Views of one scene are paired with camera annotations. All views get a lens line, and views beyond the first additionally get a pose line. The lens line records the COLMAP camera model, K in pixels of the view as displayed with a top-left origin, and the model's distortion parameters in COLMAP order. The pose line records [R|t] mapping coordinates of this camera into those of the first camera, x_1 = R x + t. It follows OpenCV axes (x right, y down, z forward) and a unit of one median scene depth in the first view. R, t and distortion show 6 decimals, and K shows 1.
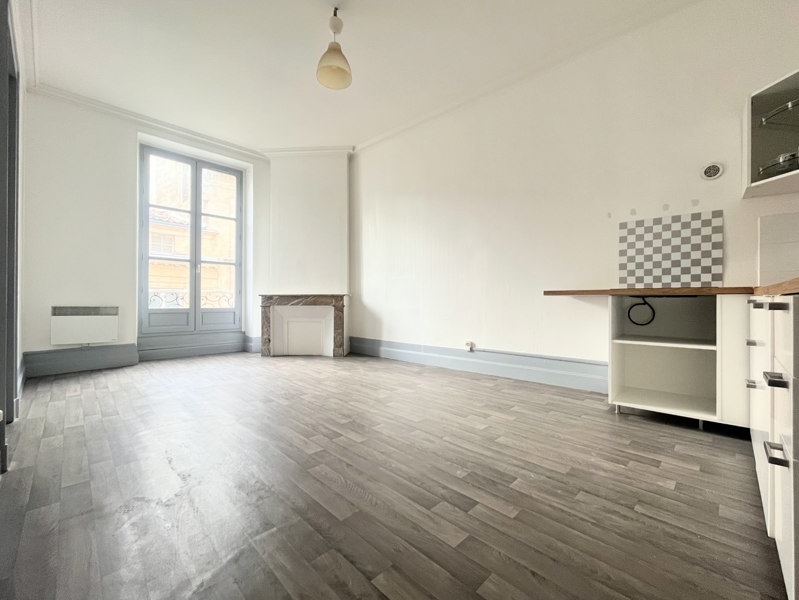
lens RADIAL K [[339.0, 0, 413.1], [0, 339.0, 300.8], [0, 0, 1]] dist [-0.002418, -0.000308]
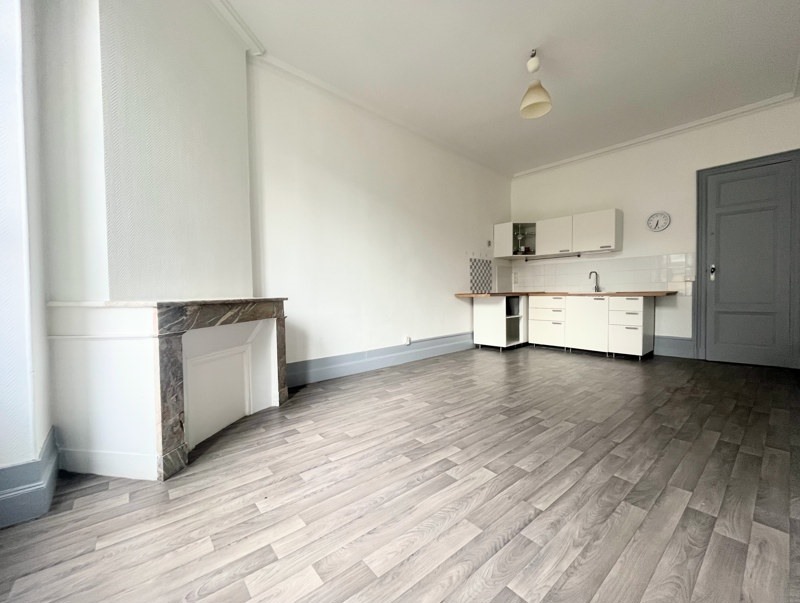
lens RADIAL K [[324.6, 0, 404.1], [0, 324.6, 295.9], [0, 0, 1]] dist [0.001618, 0.000029]
pose [[0.103847, 0.000917, 0.994593, -1.074467], [0.033375, 0.999433, -0.004406, -0.020625], [-0.994033, 0.033653, 0.103758, 1.031595]]
